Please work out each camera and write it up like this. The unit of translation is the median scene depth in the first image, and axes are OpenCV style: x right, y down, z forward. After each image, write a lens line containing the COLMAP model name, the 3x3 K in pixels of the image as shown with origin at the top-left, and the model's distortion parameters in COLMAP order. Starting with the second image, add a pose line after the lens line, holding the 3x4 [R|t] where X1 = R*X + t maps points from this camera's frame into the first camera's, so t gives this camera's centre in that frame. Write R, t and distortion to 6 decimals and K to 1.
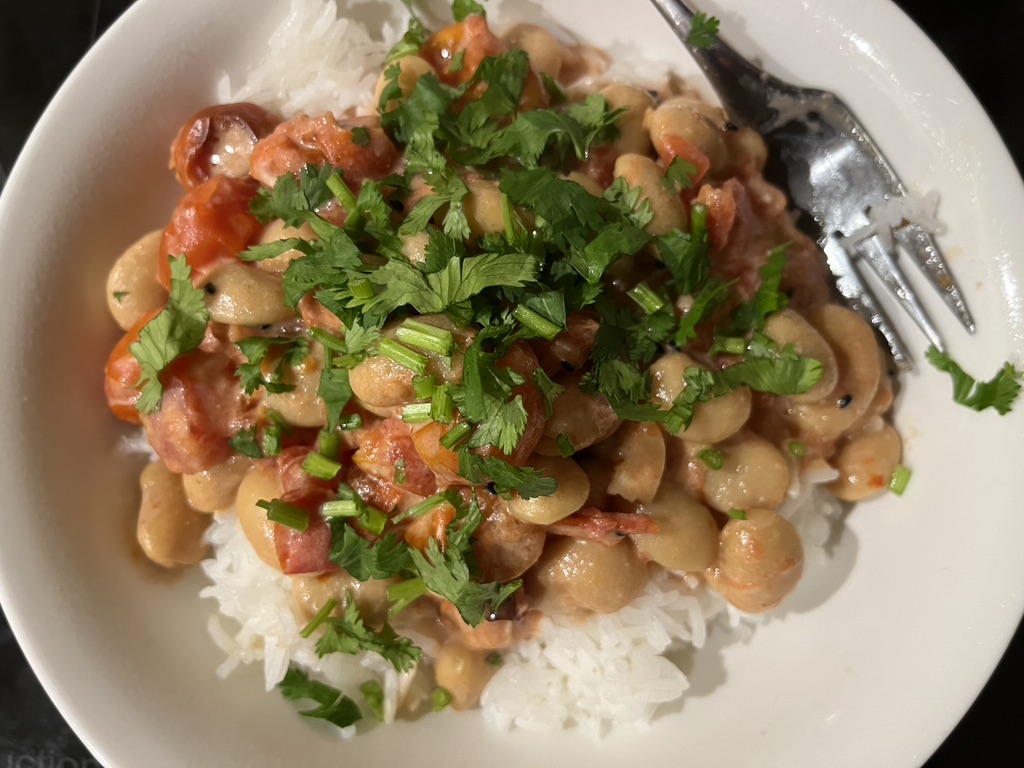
lens RADIAL K [[822.3, 0, 510.5], [0, 822.3, 385.2], [0, 0, 1]] dist [0.011835, -0.037422]
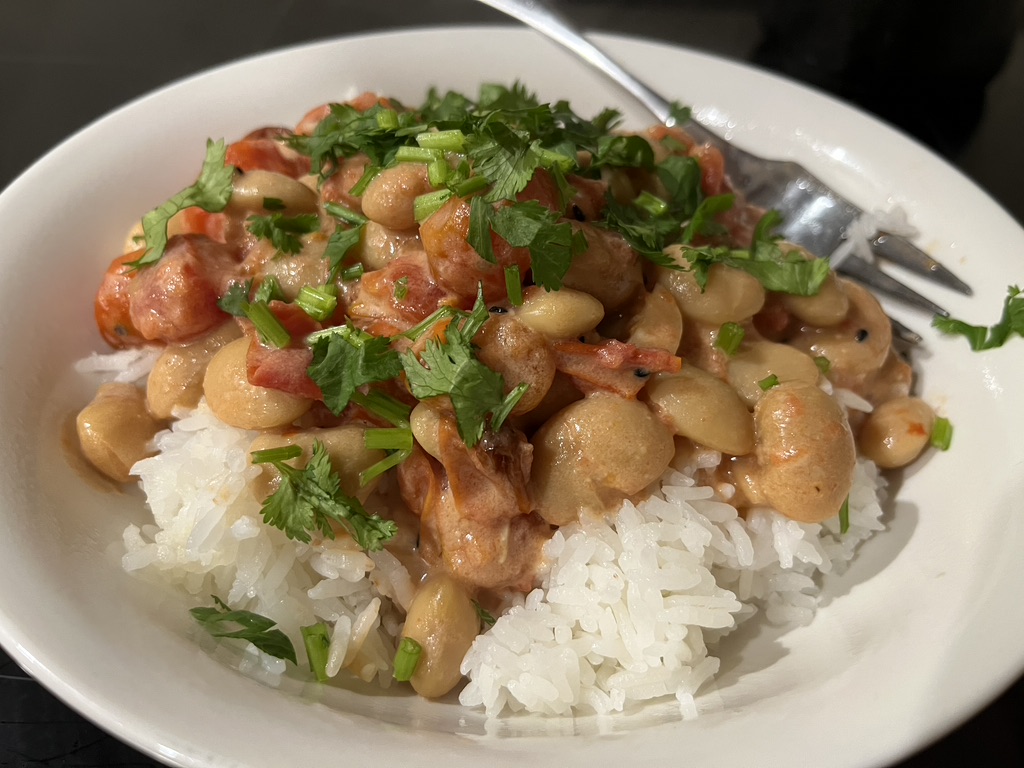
lens RADIAL K [[822.3, 0, 514.3], [0, 822.3, 385.4], [0, 0, 1]] dist [0.011835, -0.037422]
pose [[0.998701, 0.048679, 0.015061, -0.013816], [-0.029688, 0.796089, -0.604451, 0.713428], [-0.041414, 0.603219, 0.796500, 0.302387]]
